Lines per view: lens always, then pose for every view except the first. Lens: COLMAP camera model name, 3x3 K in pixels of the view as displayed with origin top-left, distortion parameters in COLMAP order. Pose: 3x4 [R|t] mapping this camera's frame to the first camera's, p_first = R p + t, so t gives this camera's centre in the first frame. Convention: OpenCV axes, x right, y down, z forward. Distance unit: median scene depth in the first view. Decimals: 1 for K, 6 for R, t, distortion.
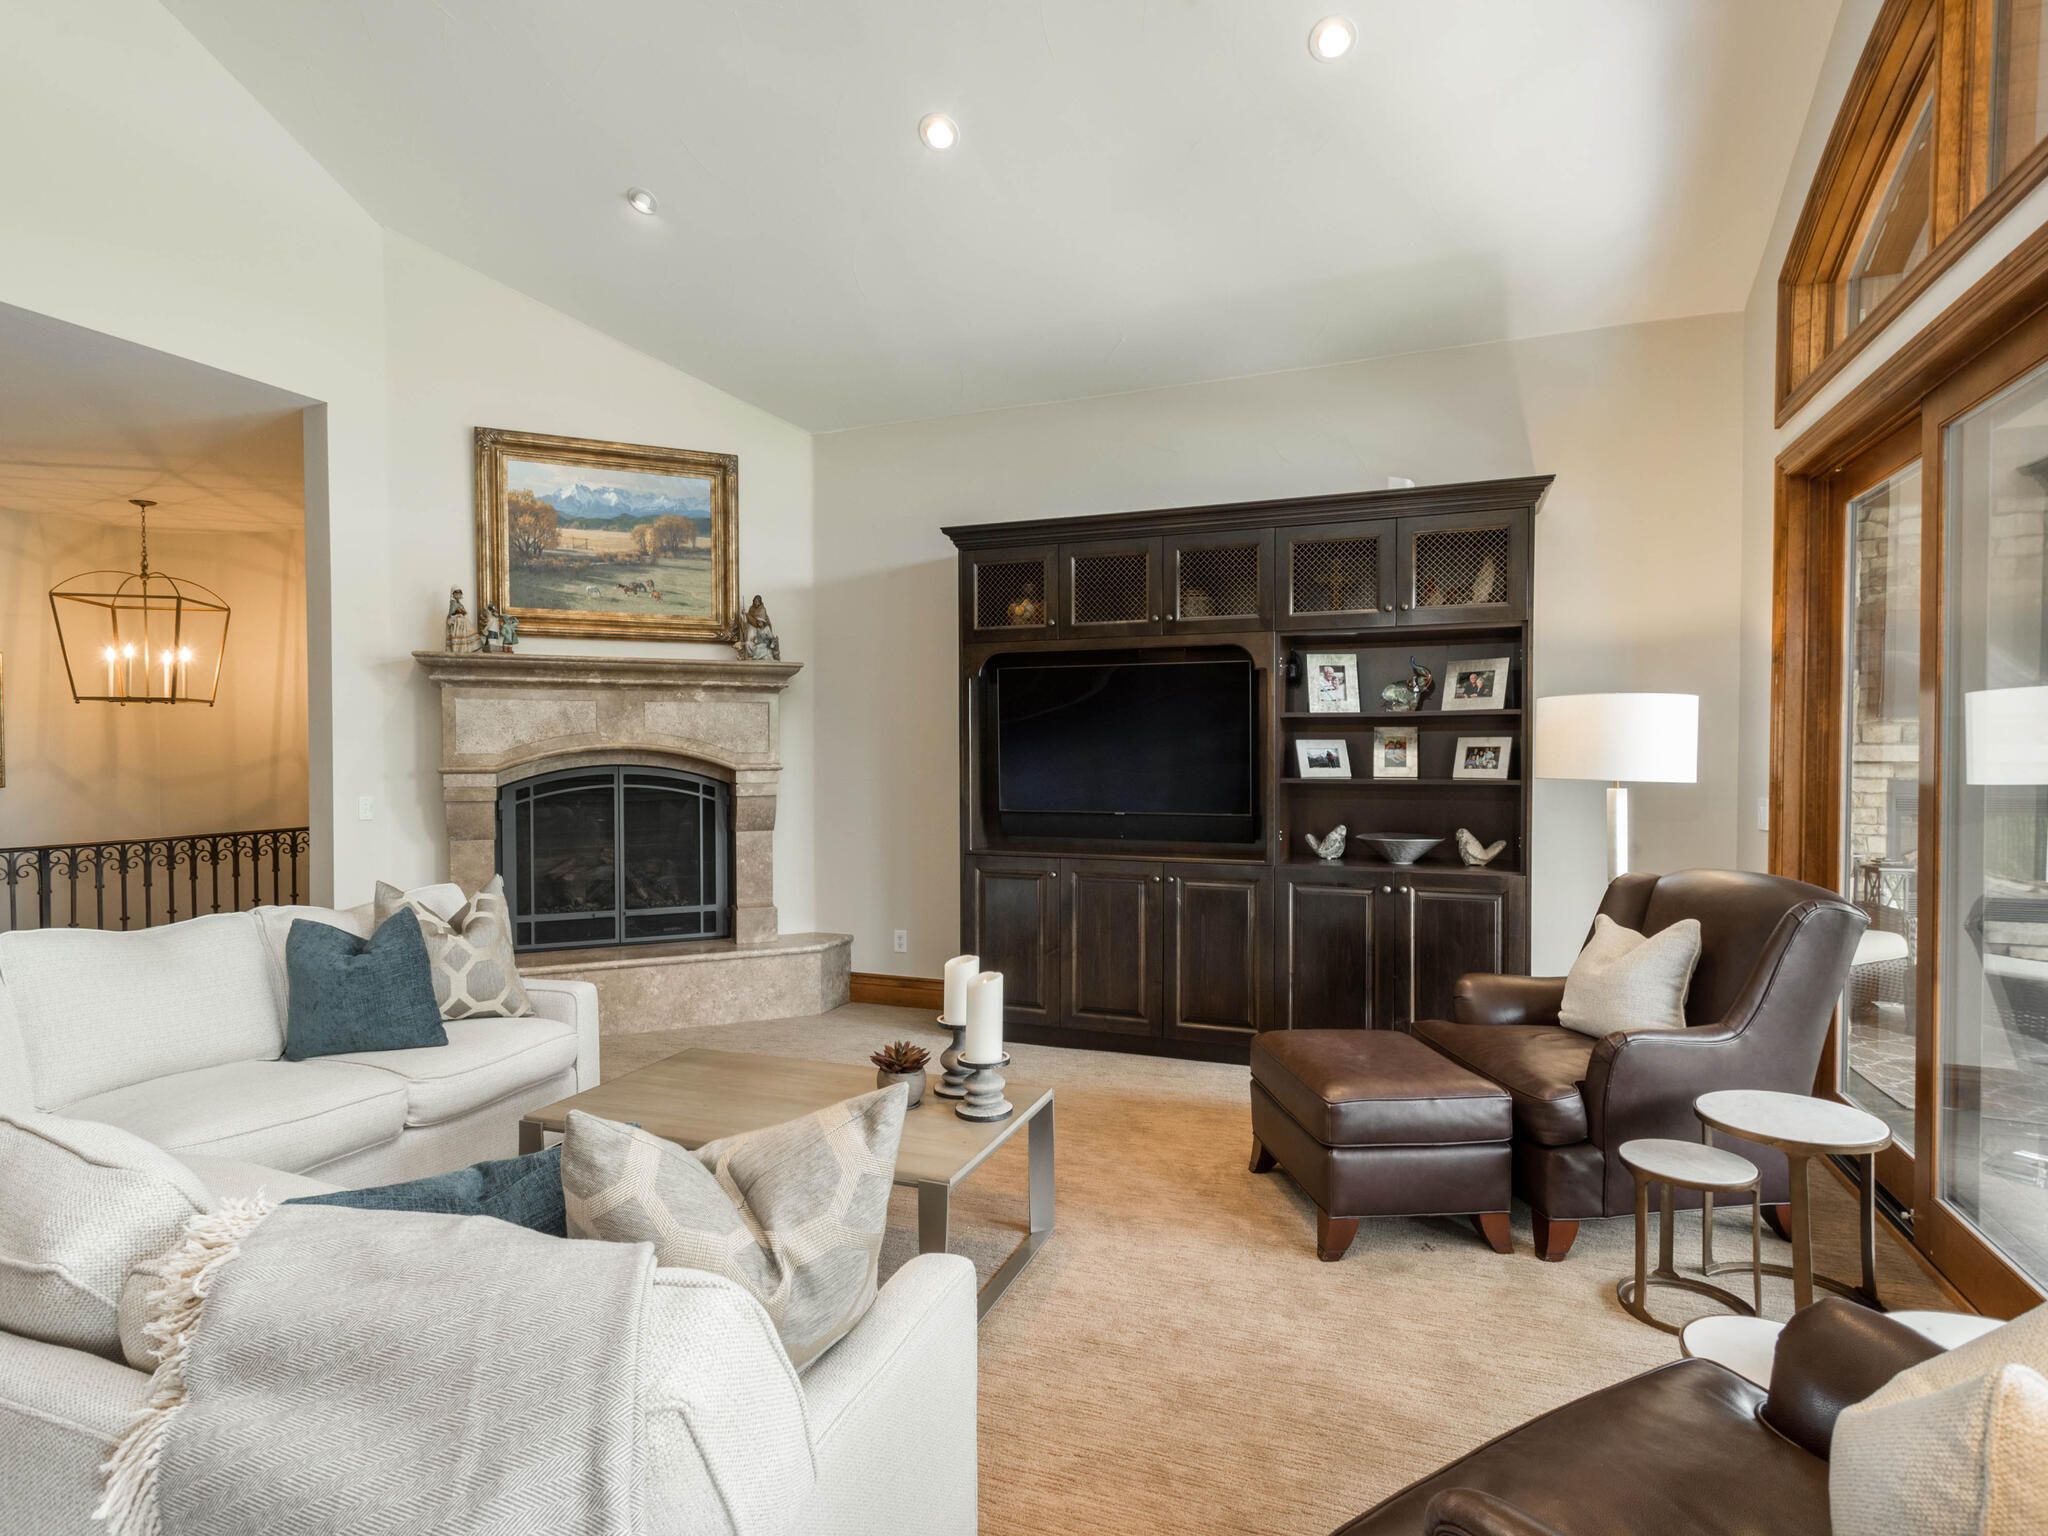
lens RADIAL K [[1066.5, 0, 1026.1], [0, 1066.5, 769.6], [0, 0, 1]] dist [0.006029, 0.000540]
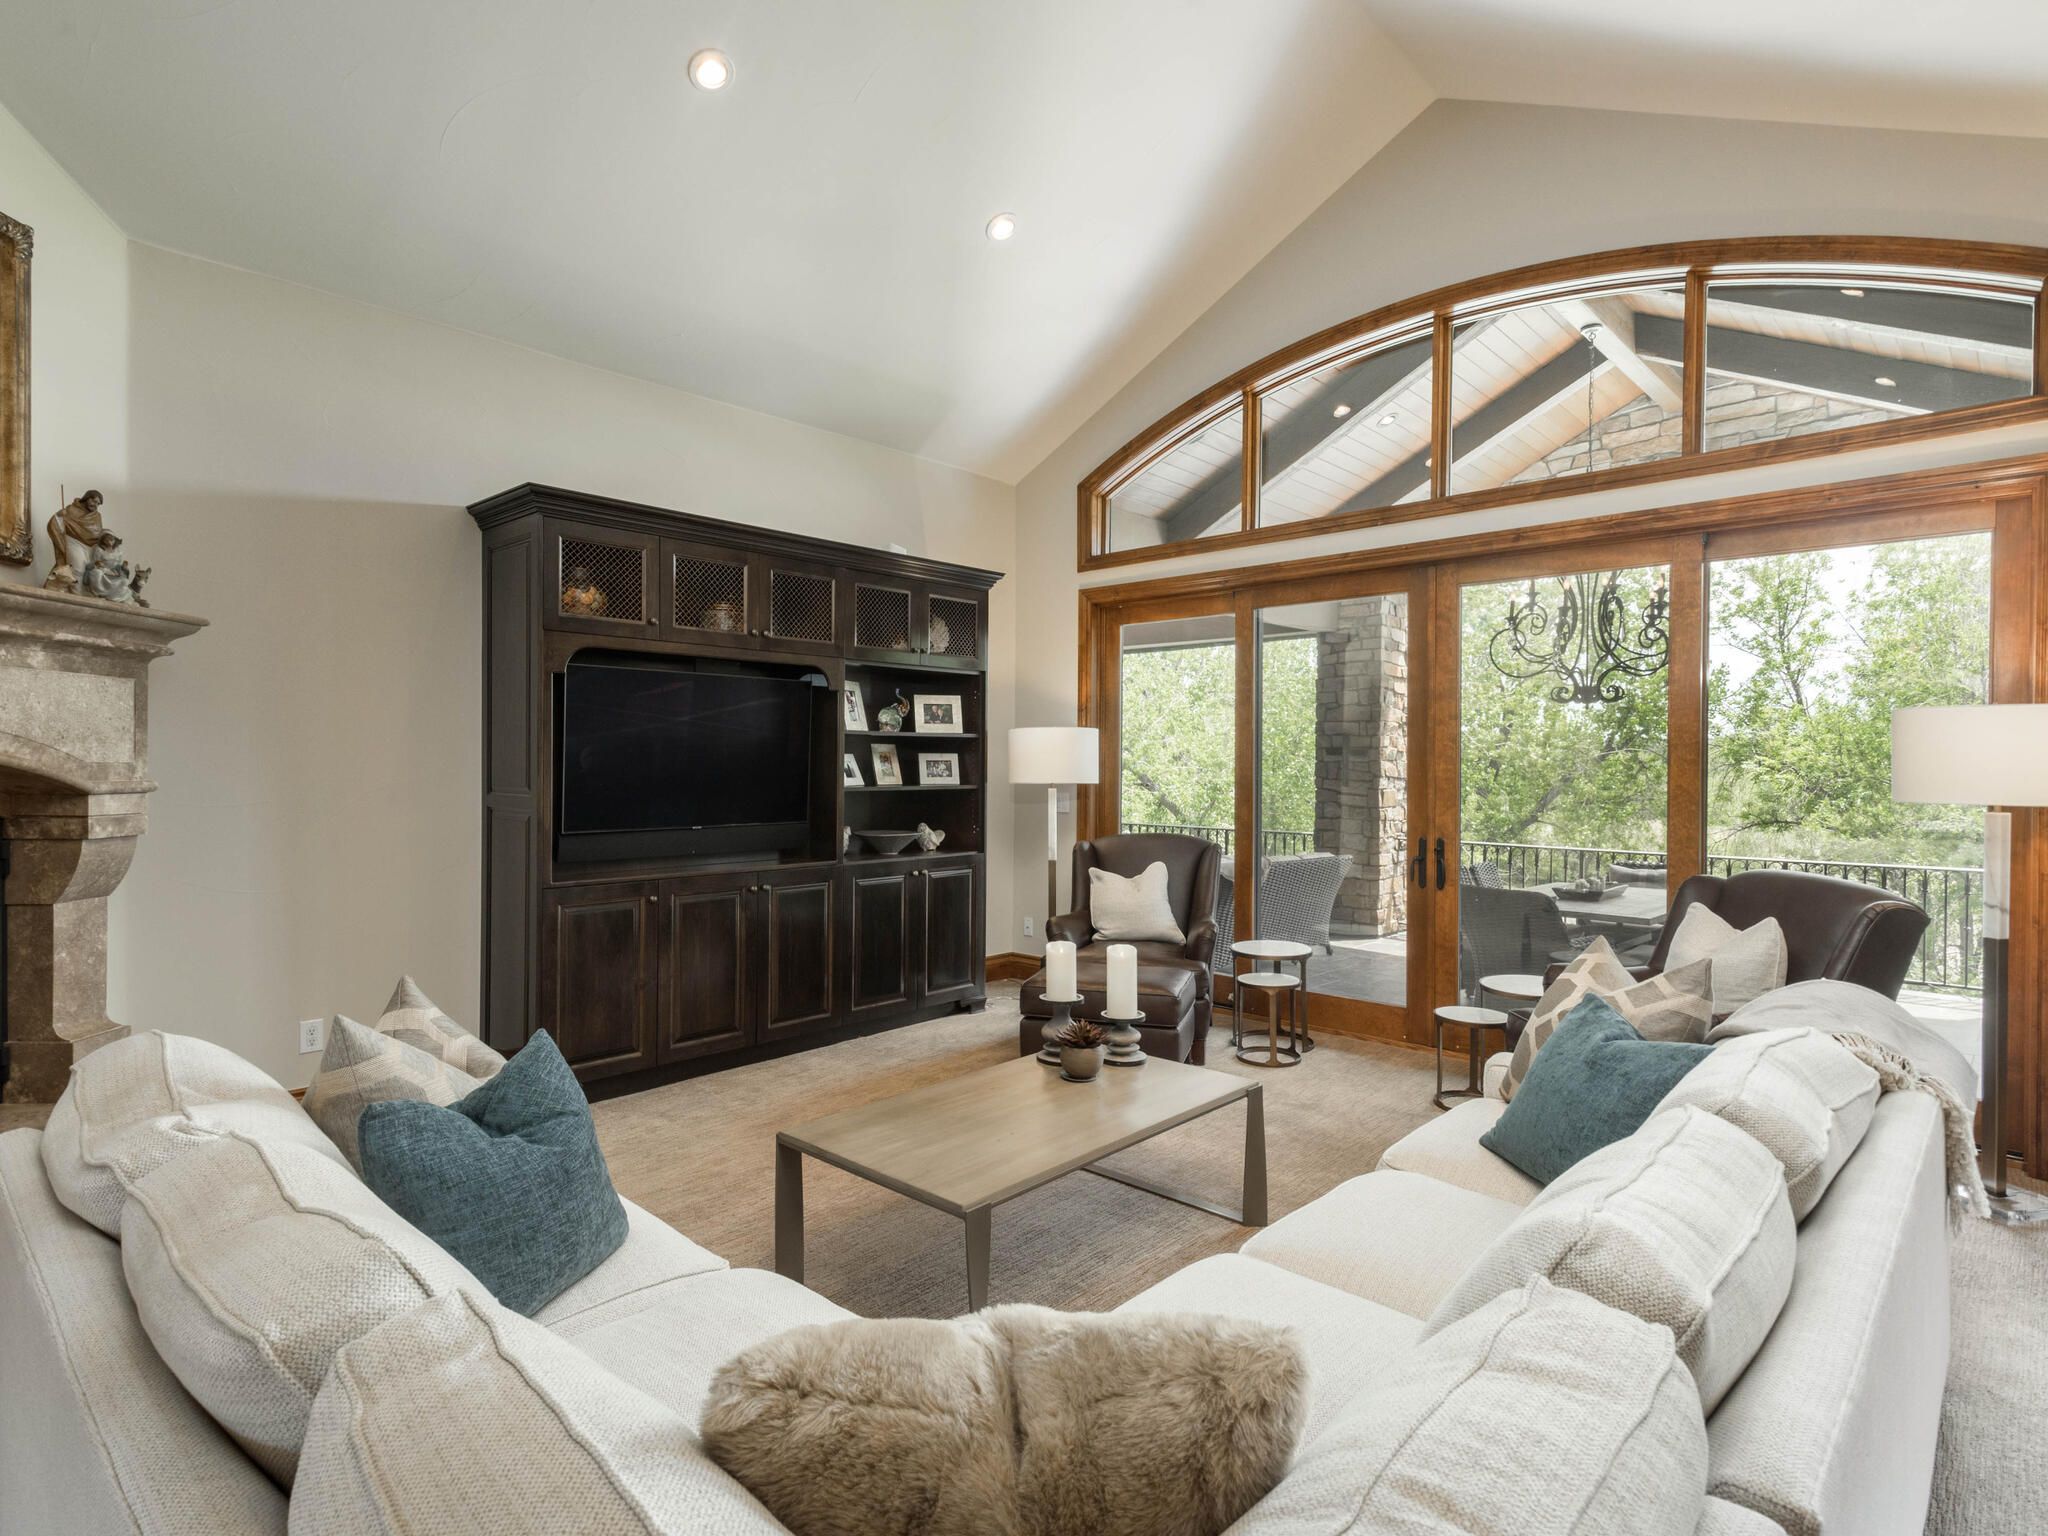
lens RADIAL K [[1066.5, 0, 1032.3], [0, 1066.5, 767.8], [0, 0, 1]] dist [0.006029, 0.000540]
pose [[0.362186, -0.001843, 0.932104, -0.739777], [0.009376, 0.999955, -0.001666, -0.008883], [-0.932059, 0.009343, 0.362186, 0.389446]]
